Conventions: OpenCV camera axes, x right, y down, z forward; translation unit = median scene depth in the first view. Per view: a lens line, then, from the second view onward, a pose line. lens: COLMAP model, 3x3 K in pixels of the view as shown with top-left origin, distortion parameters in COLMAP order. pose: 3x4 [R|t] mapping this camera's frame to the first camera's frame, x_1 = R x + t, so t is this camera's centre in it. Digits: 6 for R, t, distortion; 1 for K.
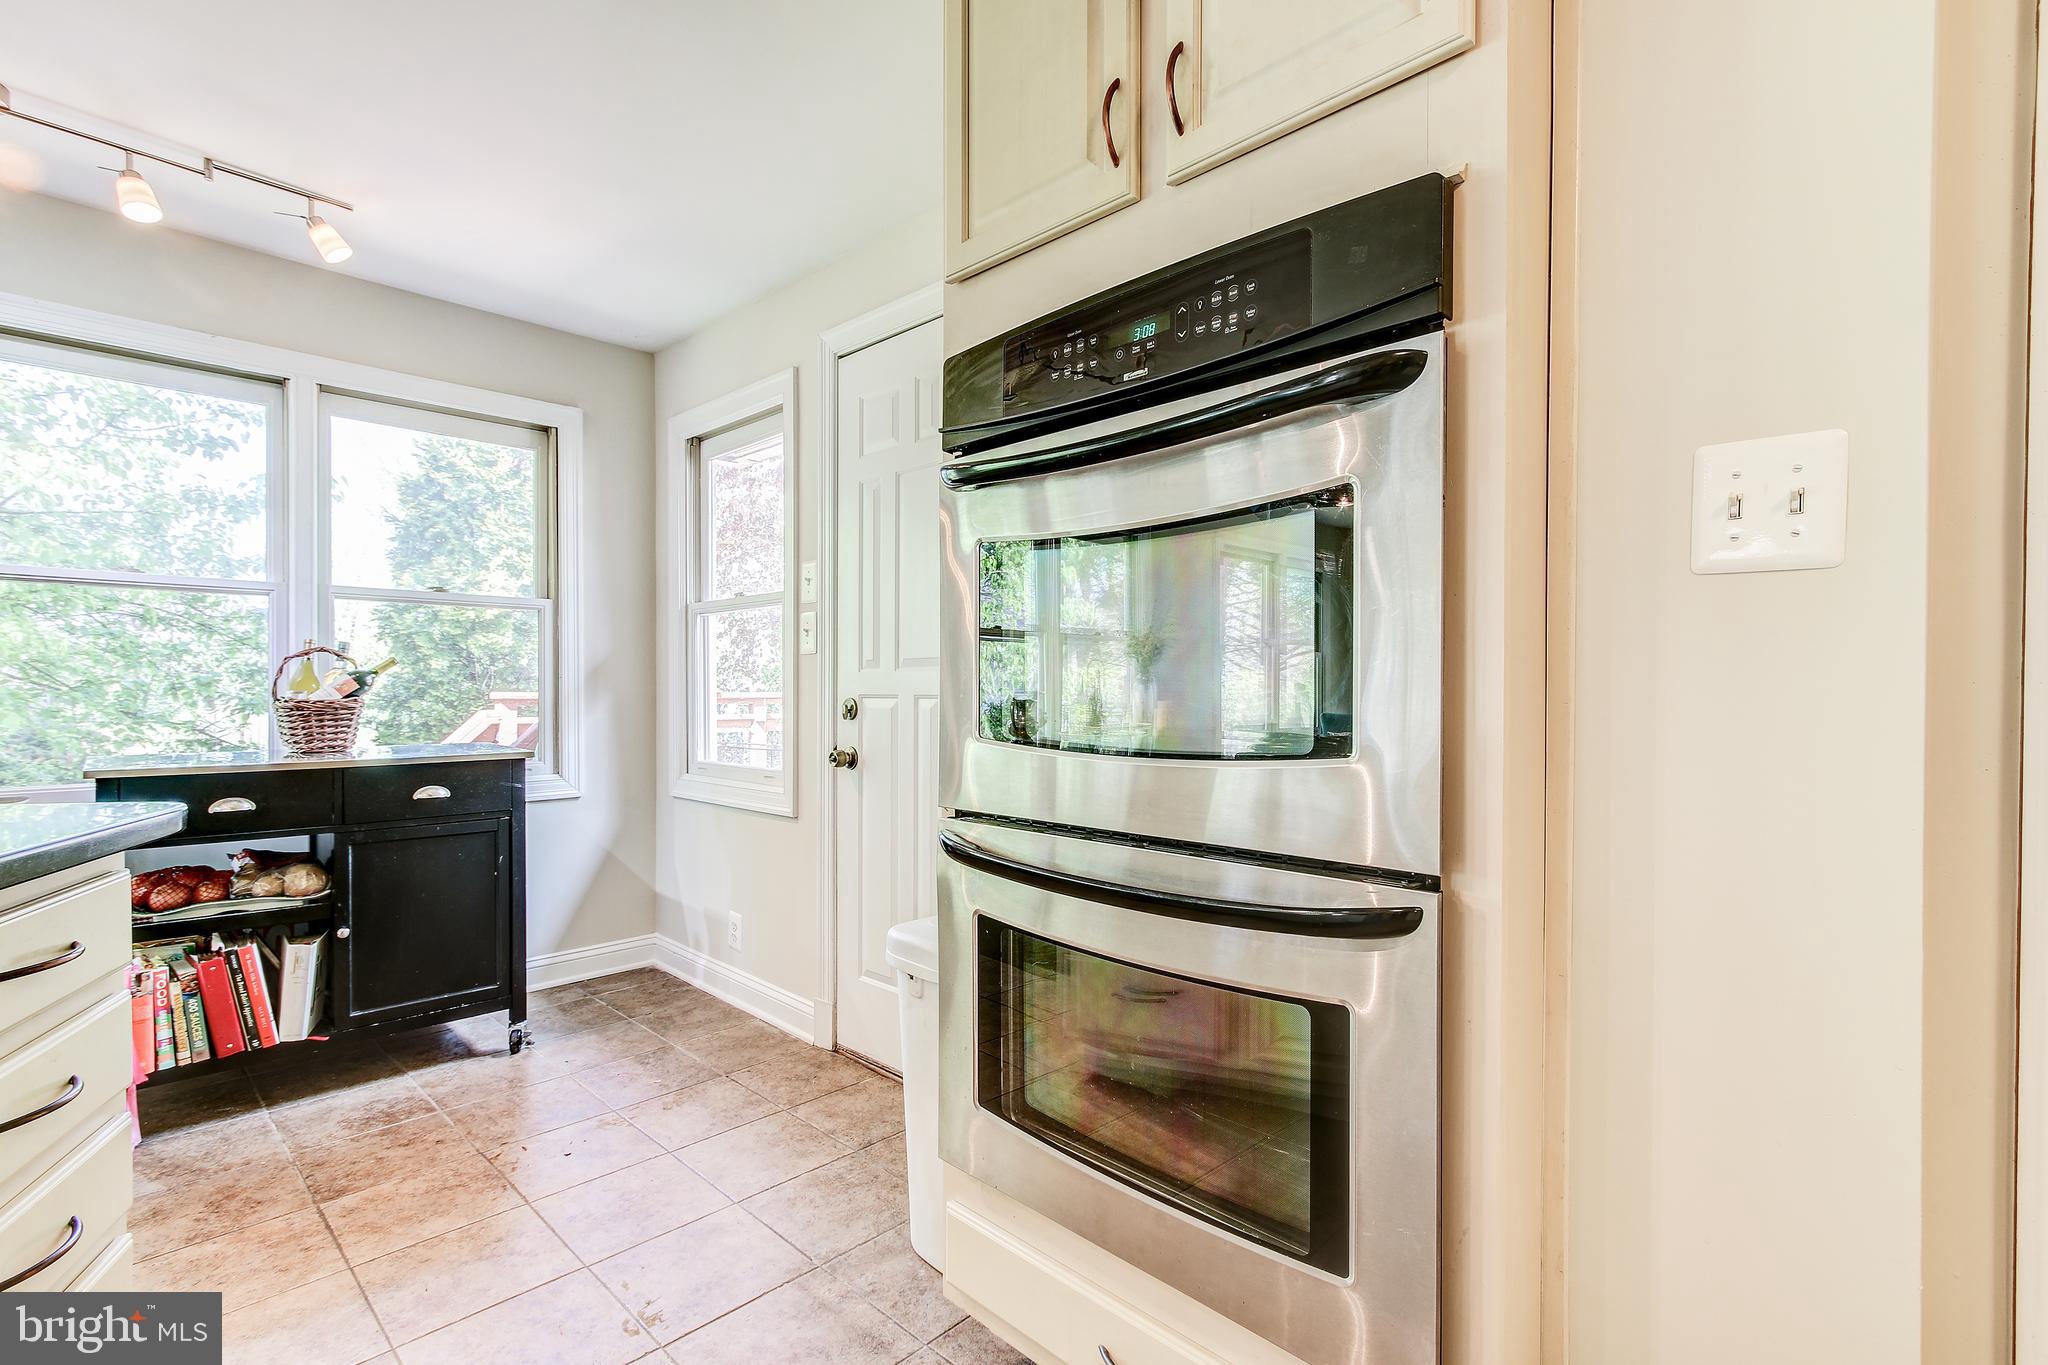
lens RADIAL K [[968.7, 0, 1014.0], [0, 968.7, 697.0], [0, 0, 1]] dist [0.002841, 0.000185]
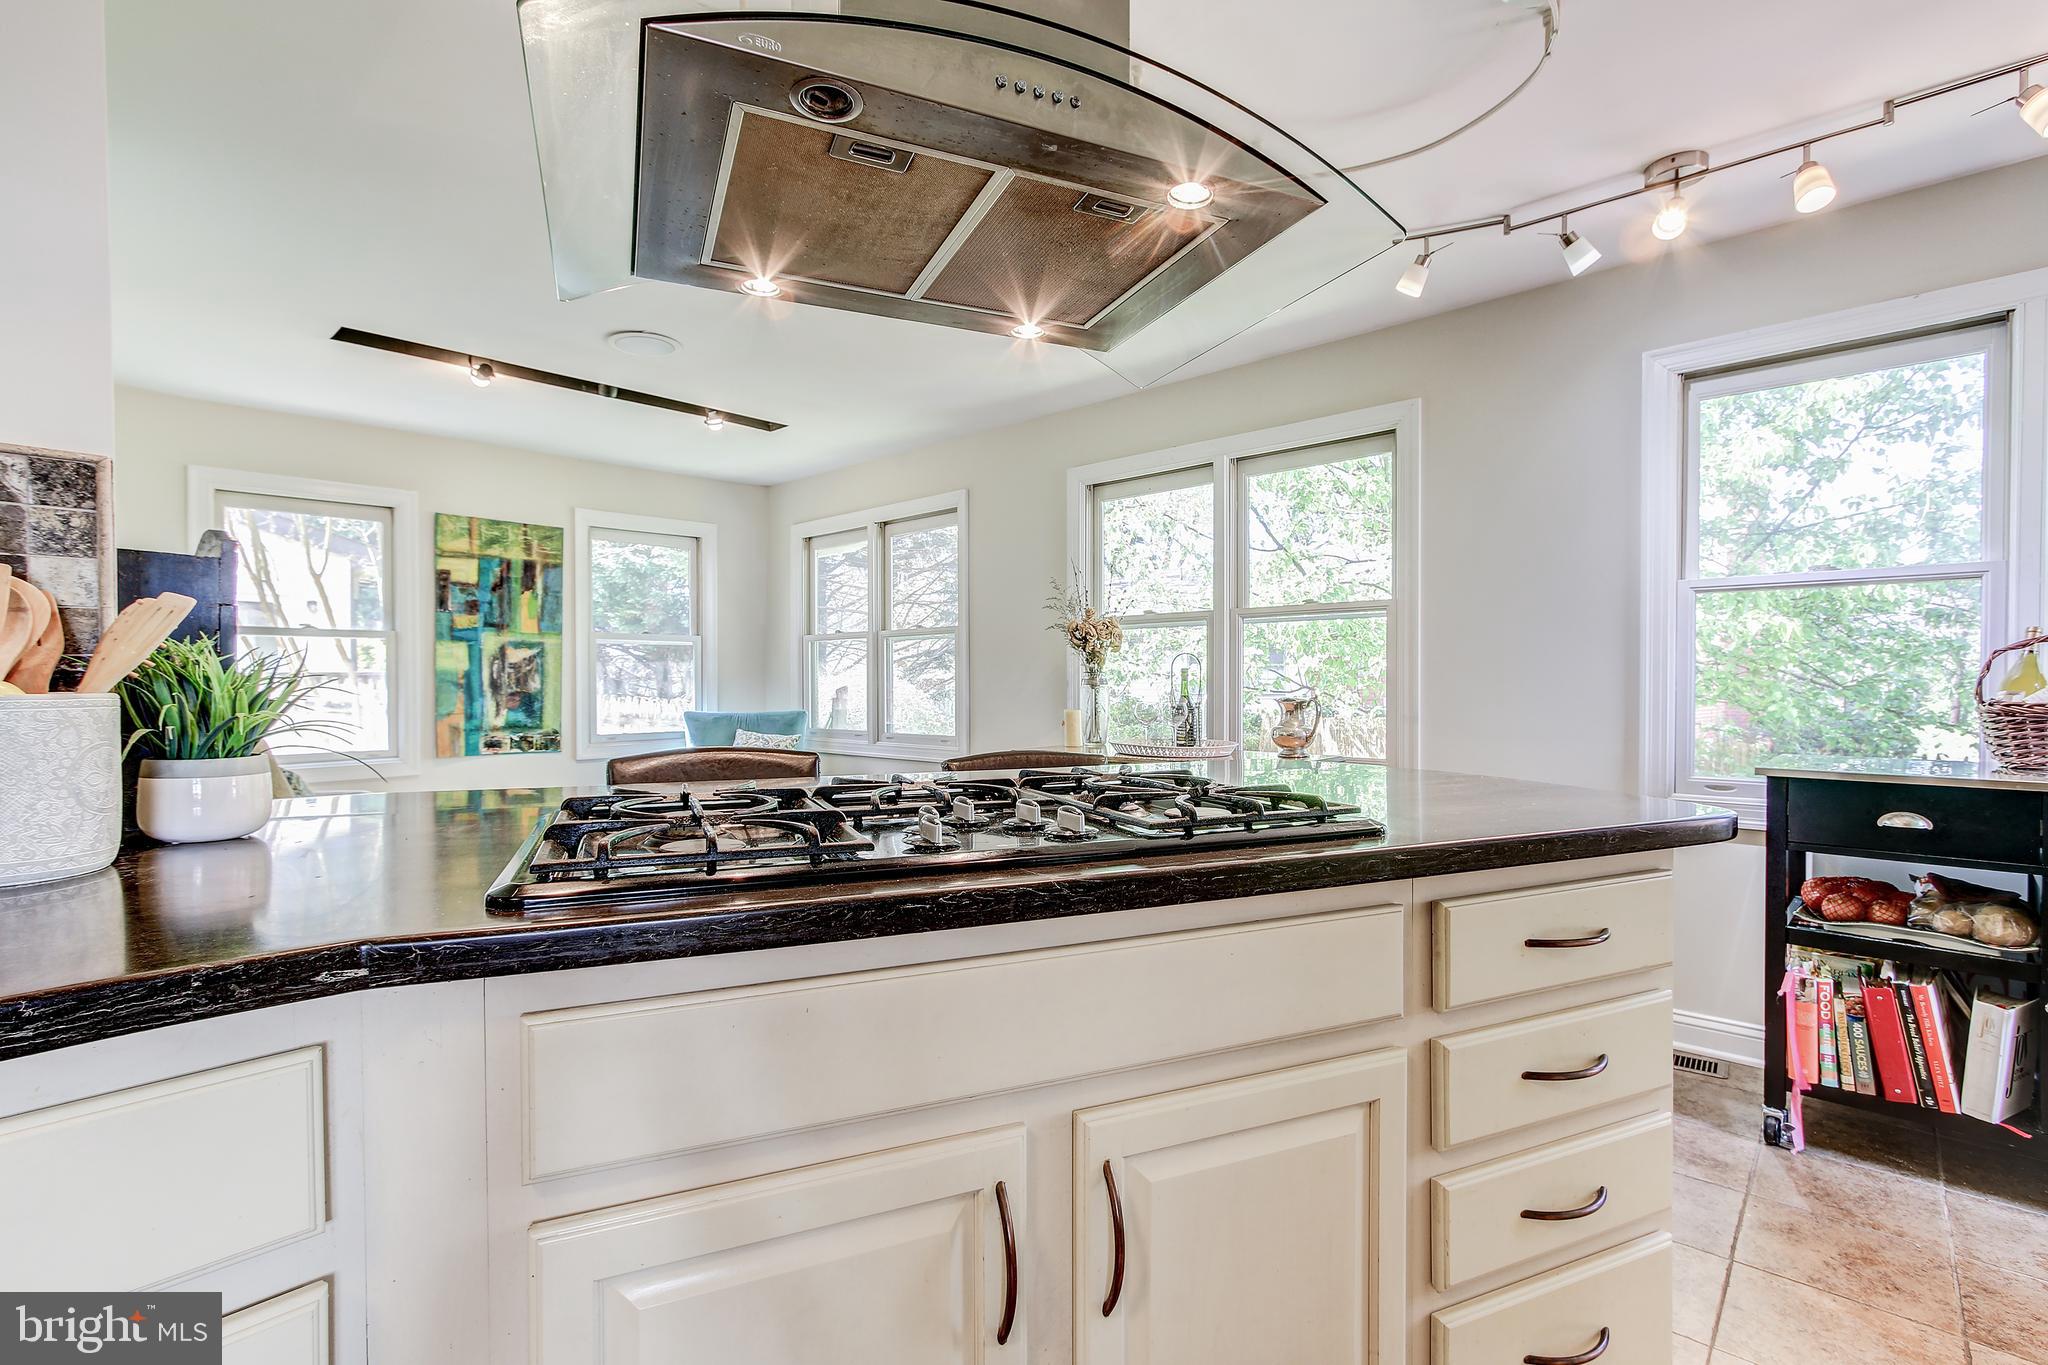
lens RADIAL K [[939.1, 0, 1032.2], [0, 939.1, 694.7], [0, 0, 1]] dist [-0.011192, 0.007212]
pose [[0.037963, 0.008185, -0.999246, 0.013298], [-0.008648, 0.999932, 0.007862, -0.002860], [0.999242, 0.008343, 0.038031, 0.171096]]
